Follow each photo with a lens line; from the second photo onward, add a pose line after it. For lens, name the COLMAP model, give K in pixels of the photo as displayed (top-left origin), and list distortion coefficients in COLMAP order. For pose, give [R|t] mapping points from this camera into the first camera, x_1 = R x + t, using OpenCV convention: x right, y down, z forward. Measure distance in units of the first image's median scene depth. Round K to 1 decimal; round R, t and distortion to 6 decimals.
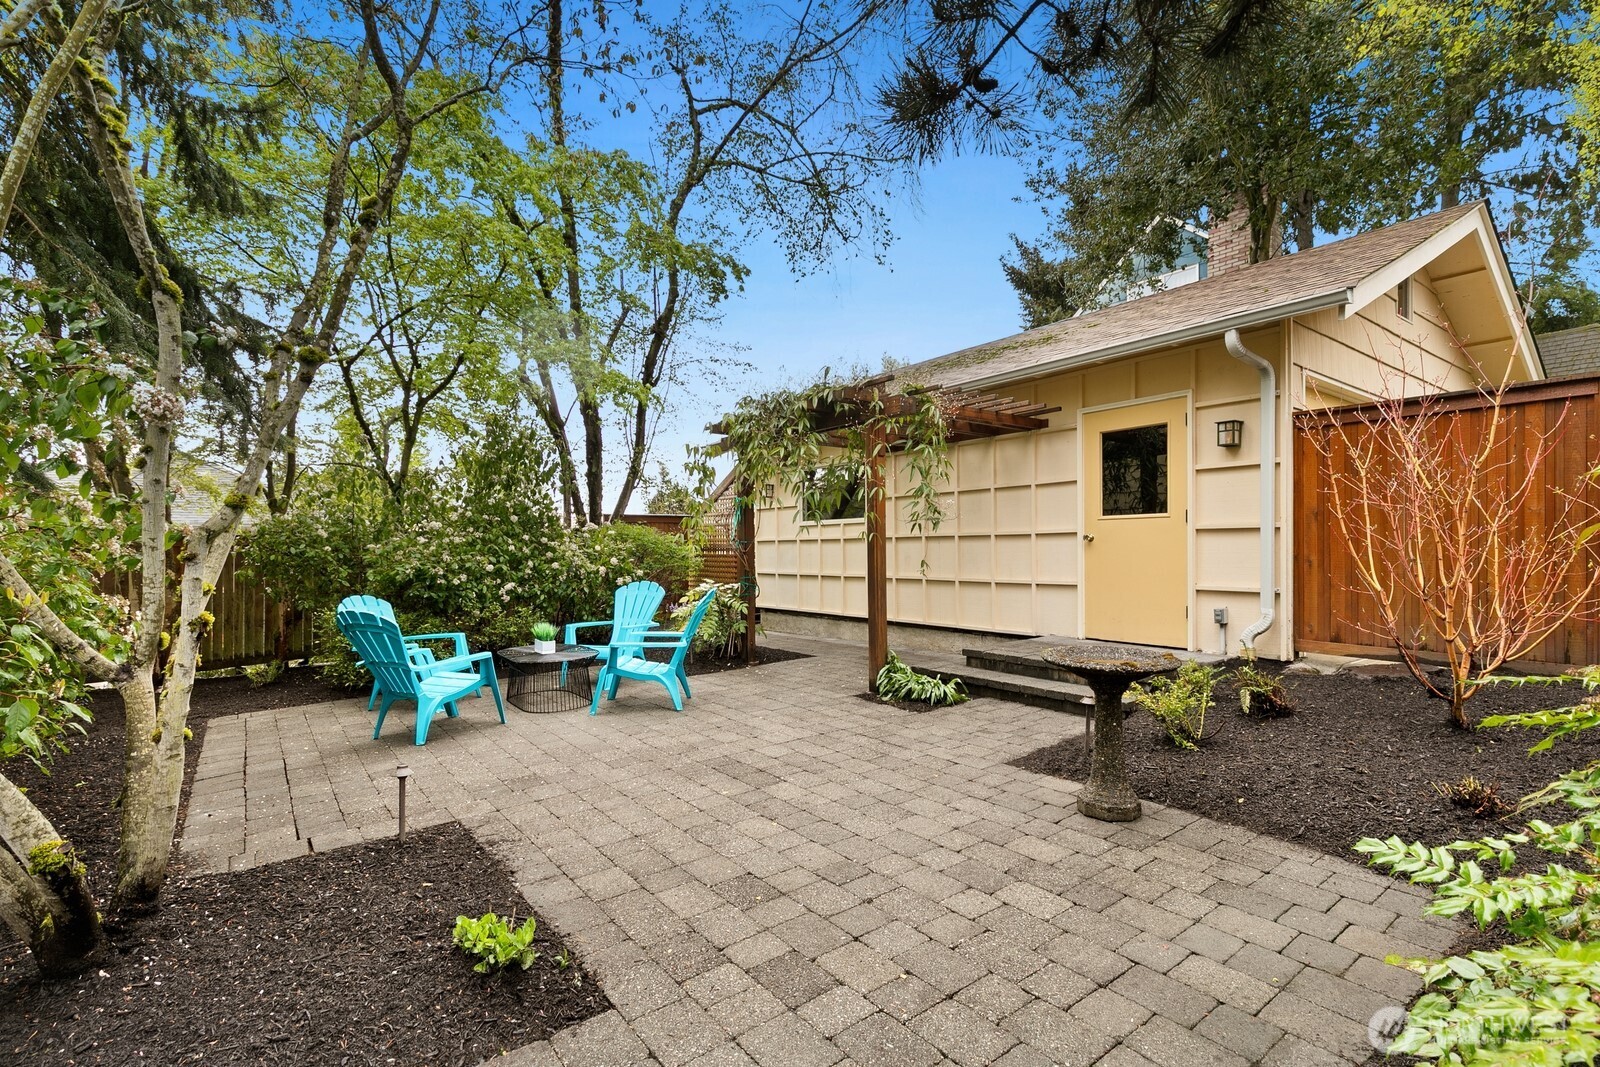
lens RADIAL K [[734.3, 0, 800.5], [0, 734.3, 539.8], [0, 0, 1]] dist [-0.002648, -0.000257]
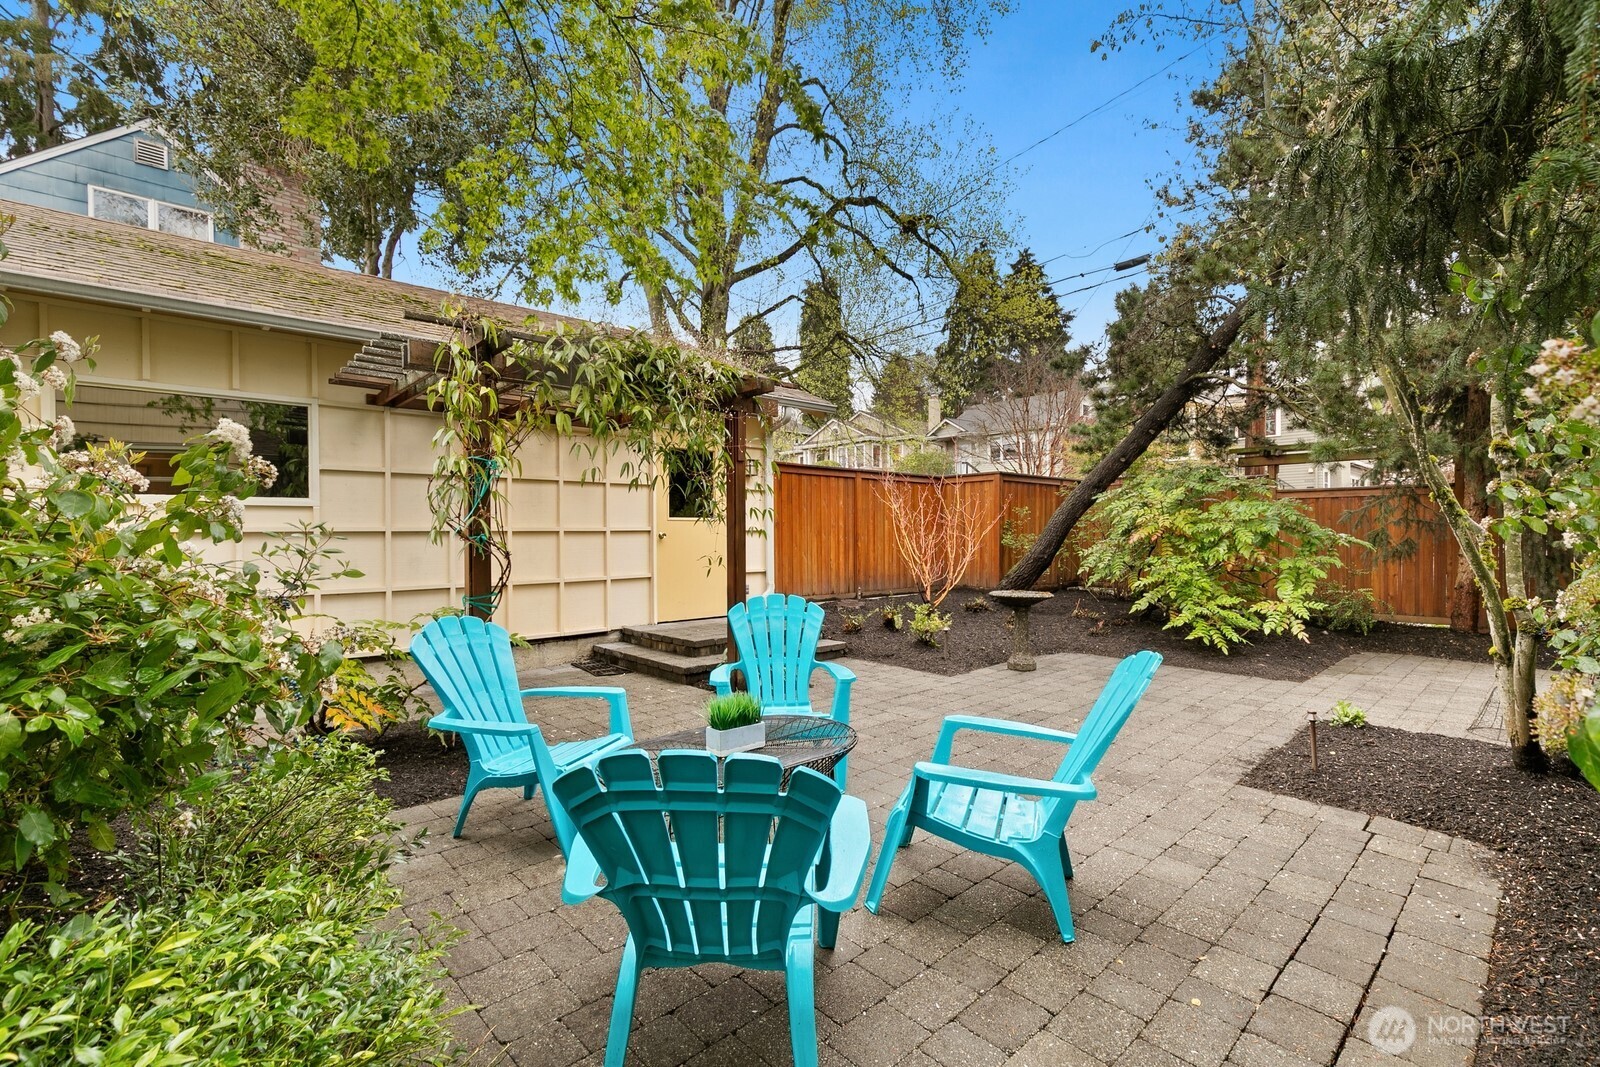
lens RADIAL K [[734.3, 0, 800.5], [0, 734.3, 537.6], [0, 0, 1]] dist [-0.002648, -0.000257]
pose [[-0.103987, 0.010889, 0.994519, -1.528379], [0.001268, 0.999941, -0.010815, 0.025599], [-0.994578, 0.000136, -0.103995, 1.800572]]
